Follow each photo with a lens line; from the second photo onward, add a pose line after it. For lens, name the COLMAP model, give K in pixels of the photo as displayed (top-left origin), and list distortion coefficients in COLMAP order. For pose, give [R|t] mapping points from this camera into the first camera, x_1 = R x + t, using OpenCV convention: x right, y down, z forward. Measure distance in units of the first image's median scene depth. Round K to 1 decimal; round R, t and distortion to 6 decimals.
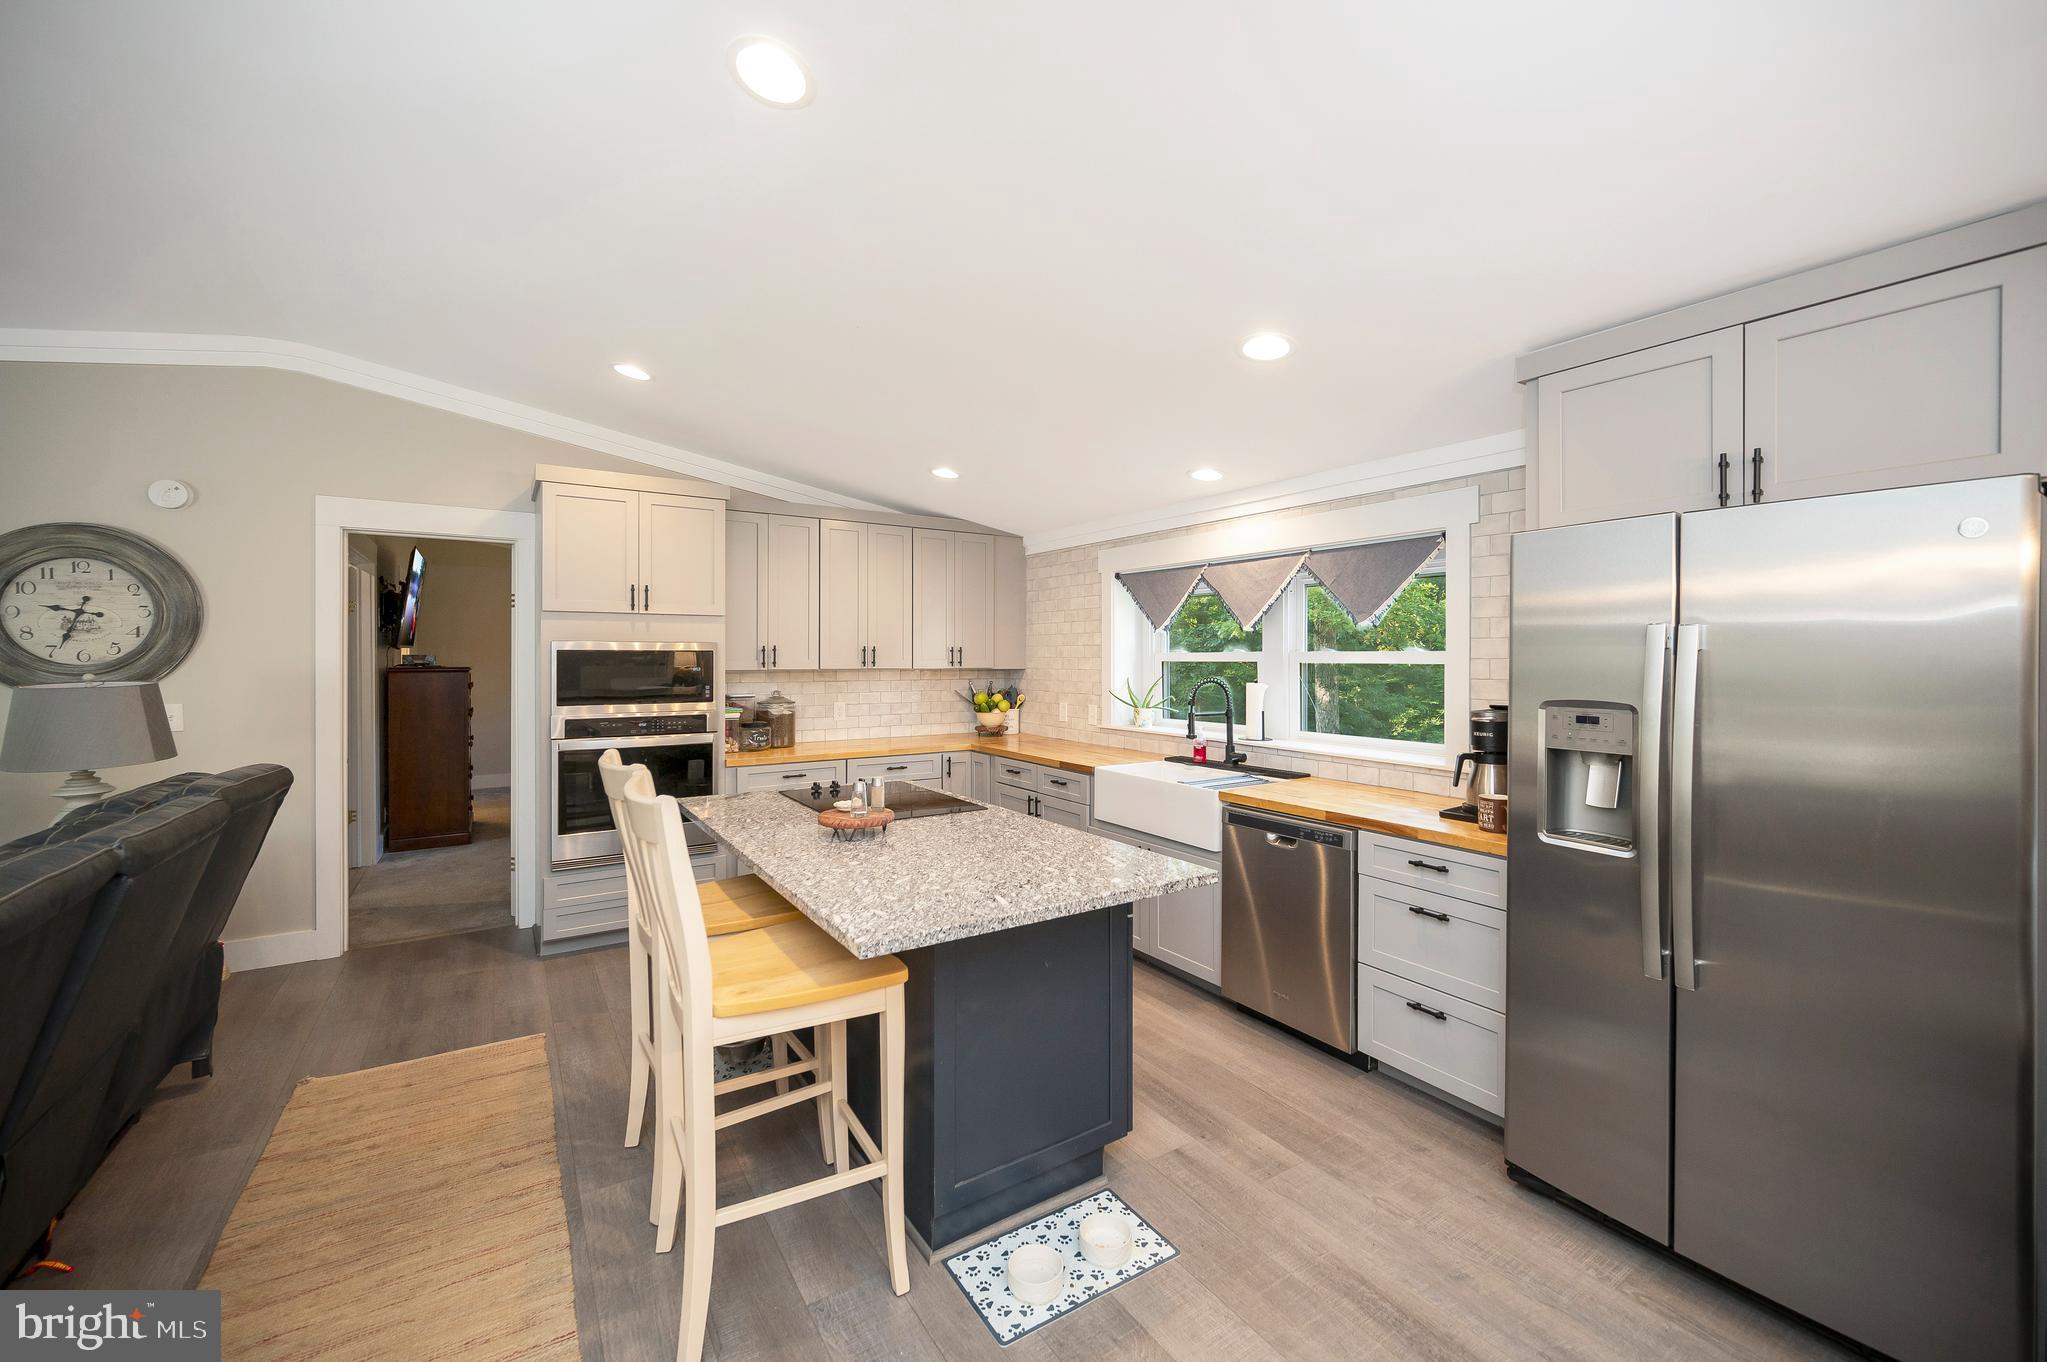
lens RADIAL K [[815.2, 0, 1028.8], [0, 815.2, 672.1], [0, 0, 1]] dist [-0.002699, -0.000044]
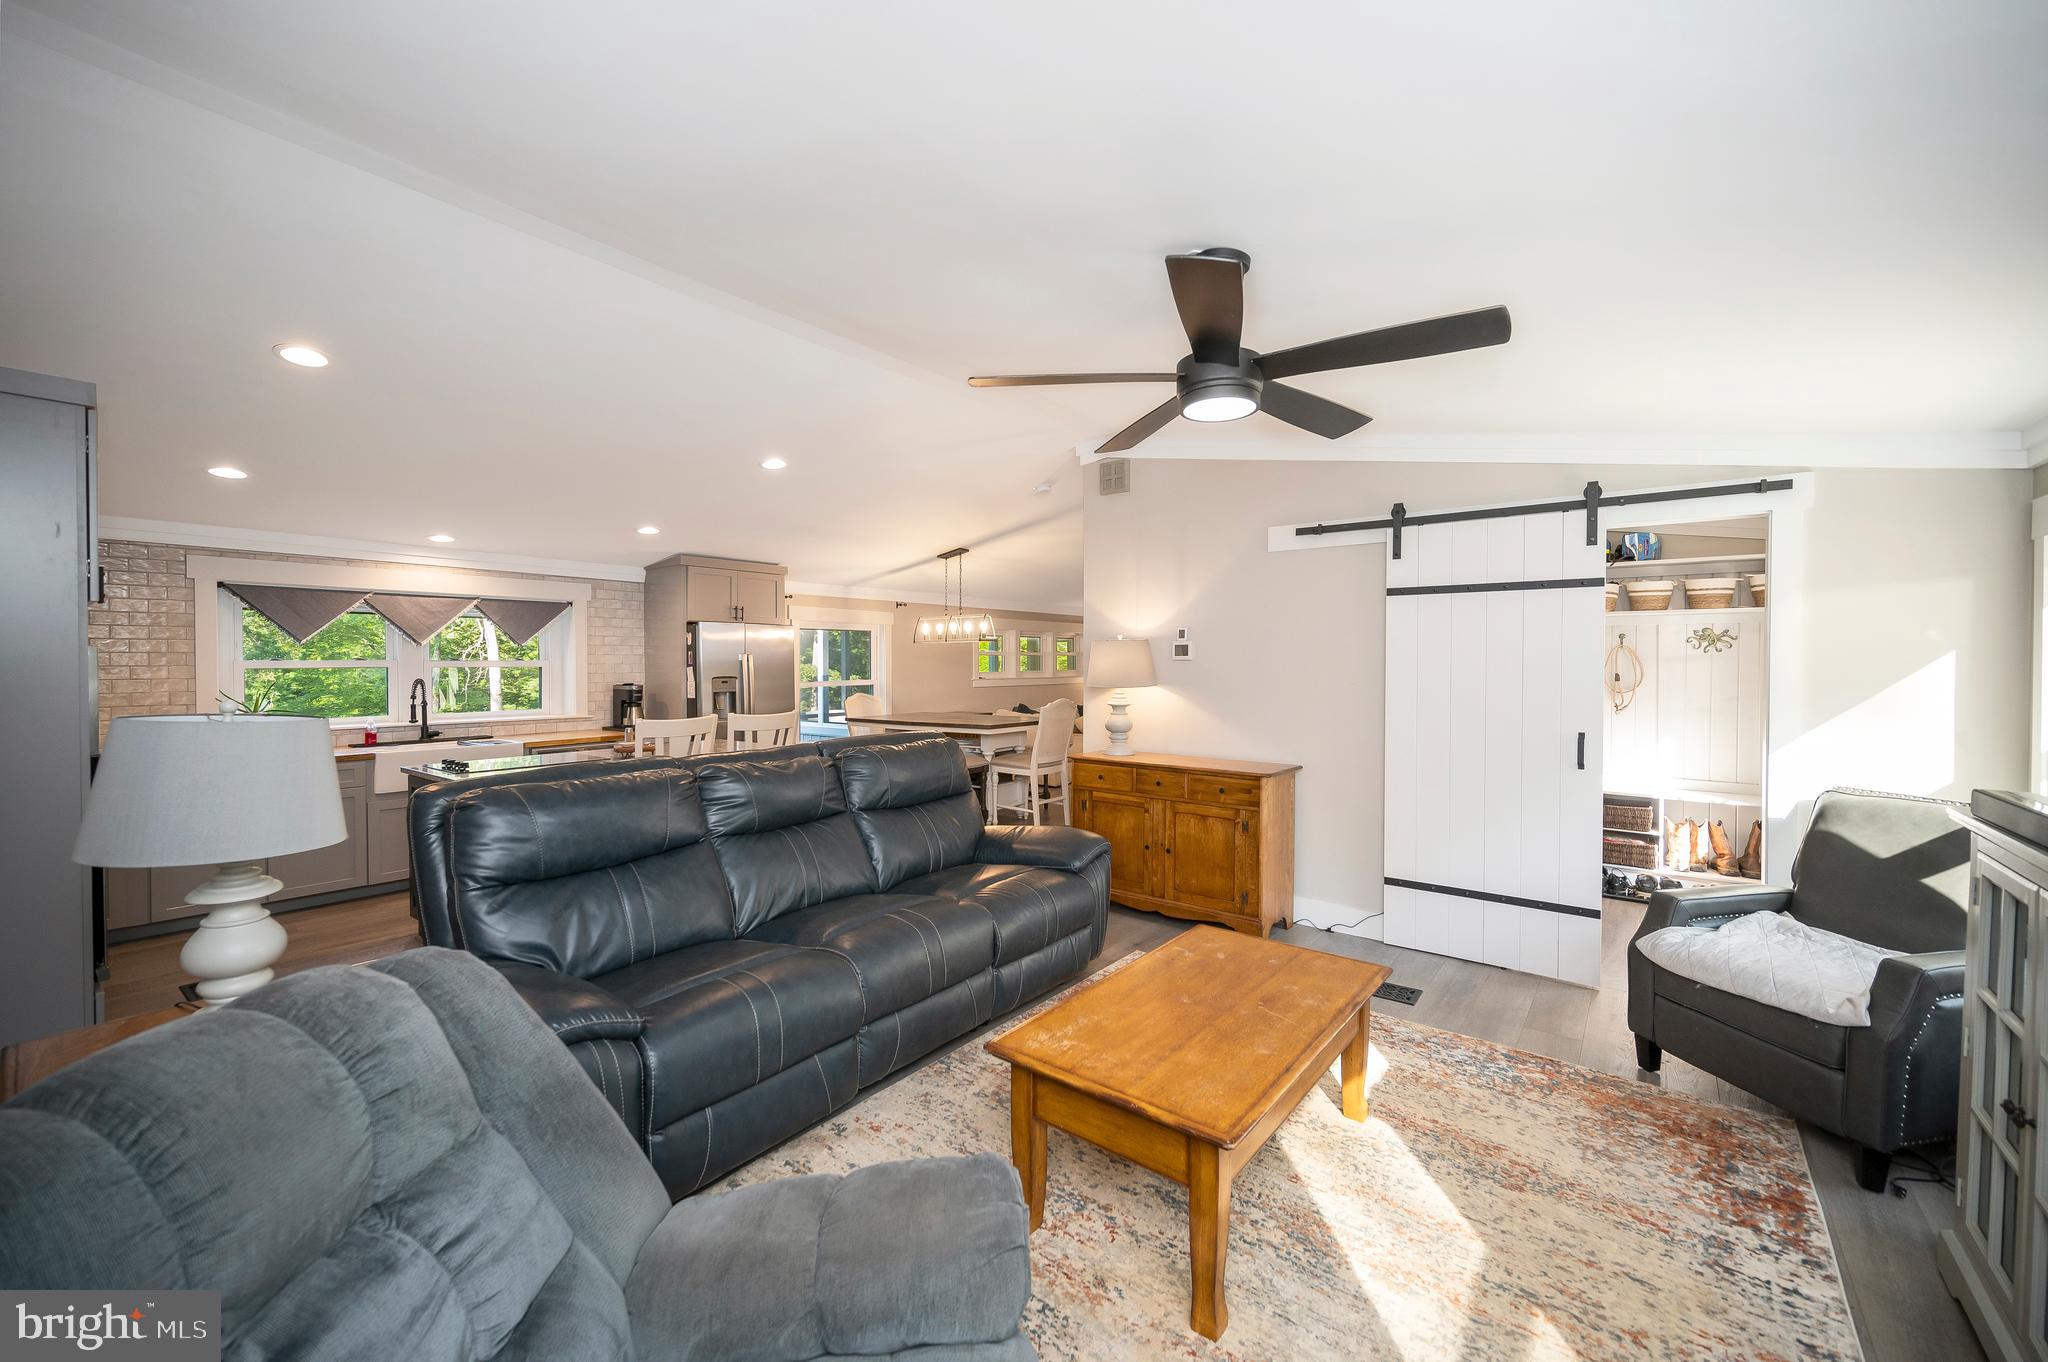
lens RADIAL K [[806.3, 0, 1020.2], [0, 806.3, 680.5], [0, 0, 1]] dist [0.002976, -0.000189]
pose [[-0.316785, -0.023463, 0.948207, -1.328683], [0.019603, 0.999319, 0.031277, -0.012621], [-0.948295, 0.028496, -0.316109, 0.433407]]
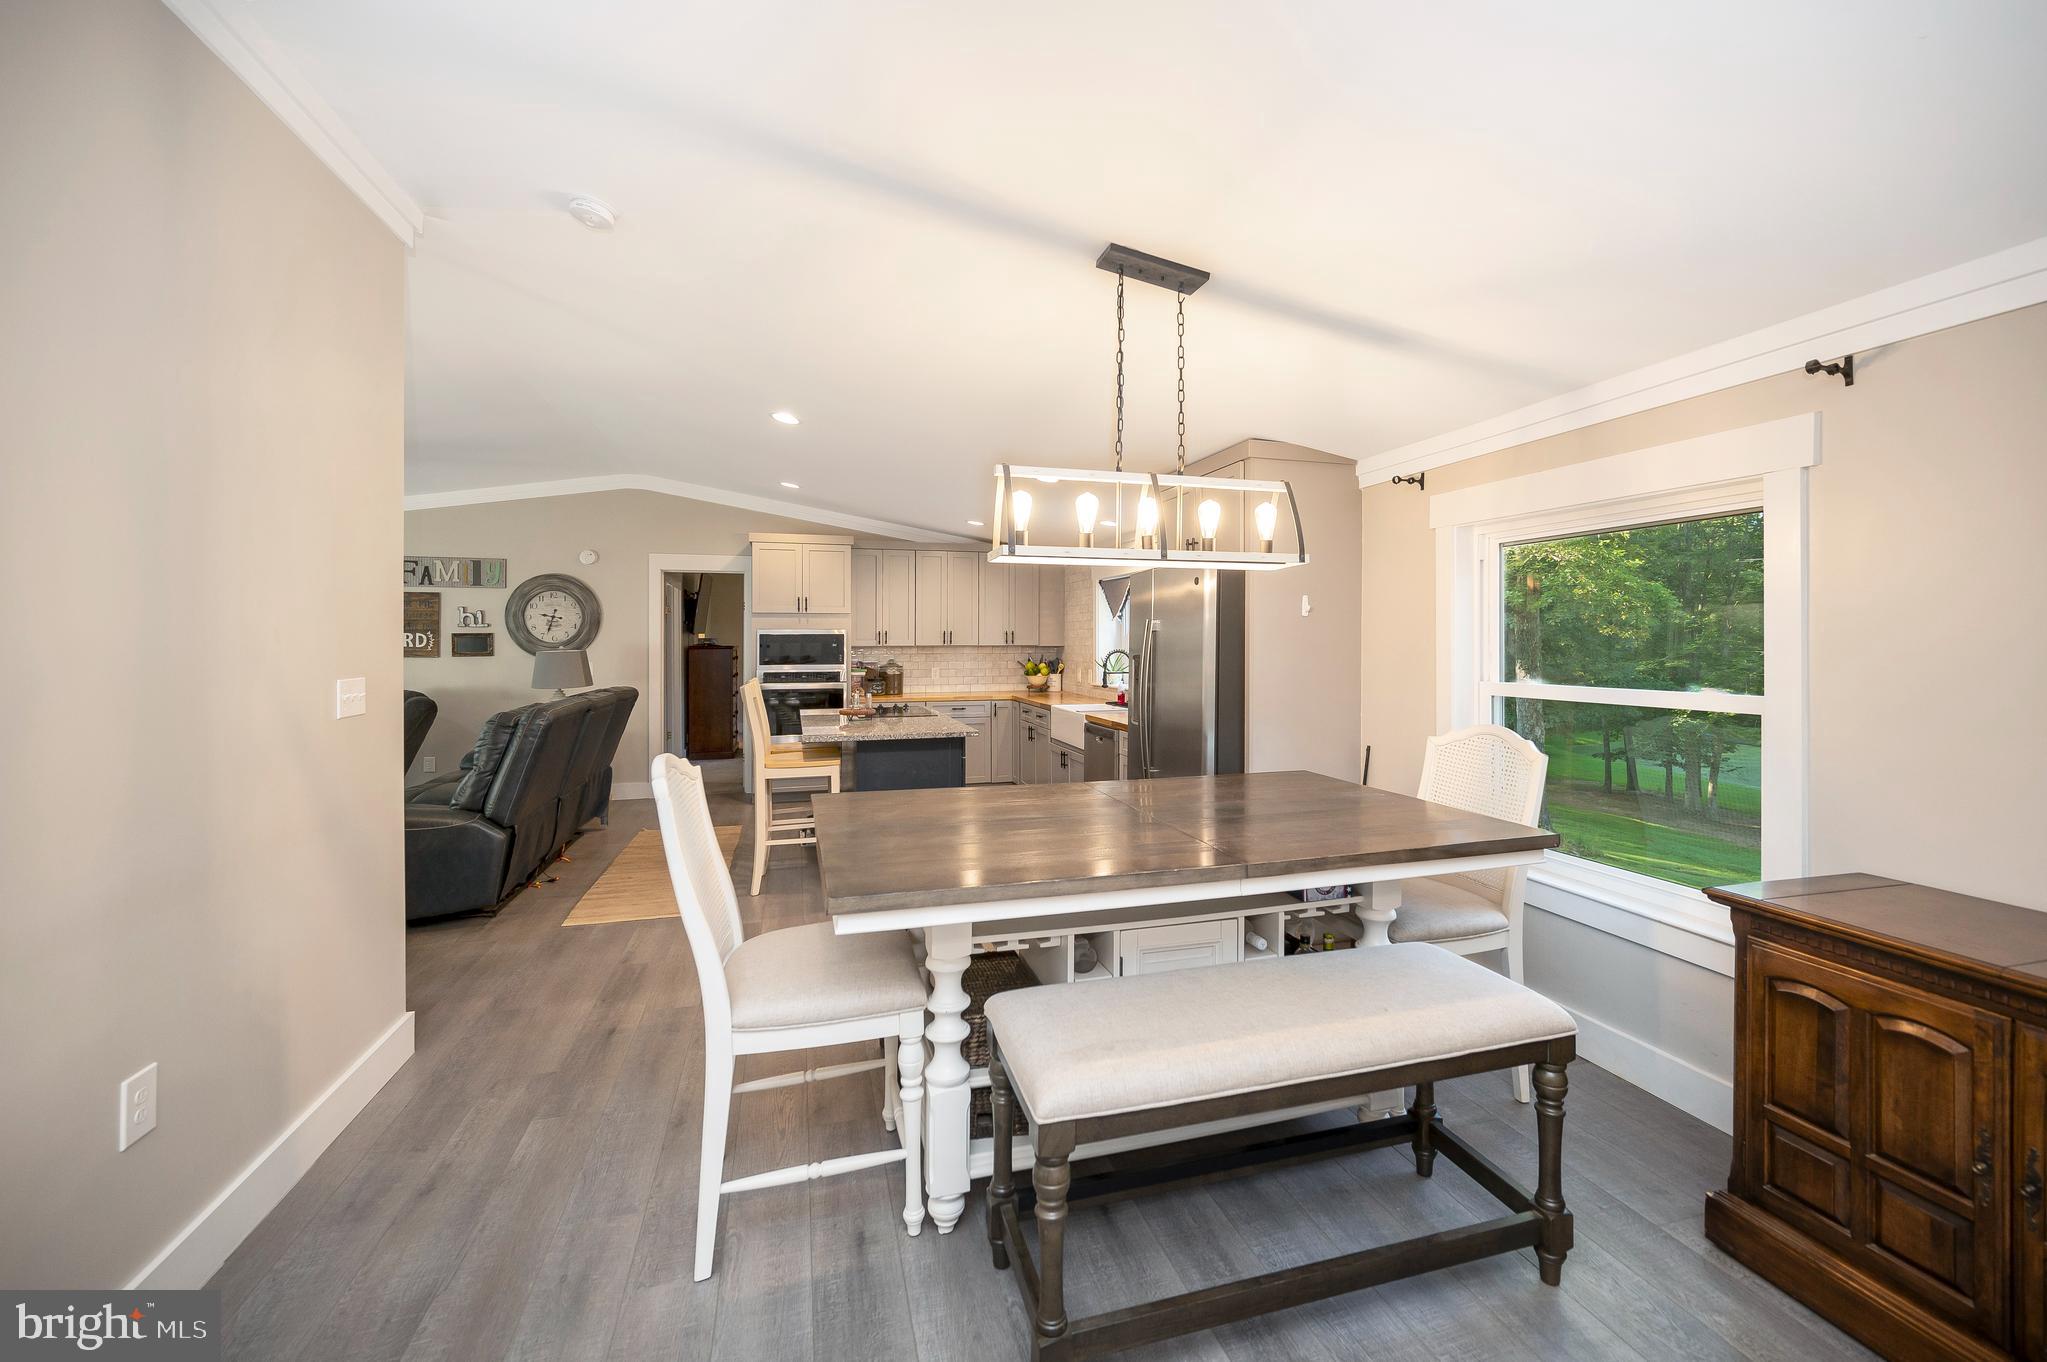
lens RADIAL K [[839.4, 0, 1050.6], [0, 839.4, 641.7], [0, 0, 1]] dist [0.000164, -0.000080]
pose [[0.960455, -0.003179, -0.278418, 0.510356], [-0.001730, 0.999847, -0.017382, 0.019066], [0.278431, 0.017176, 0.960303, -0.556475]]
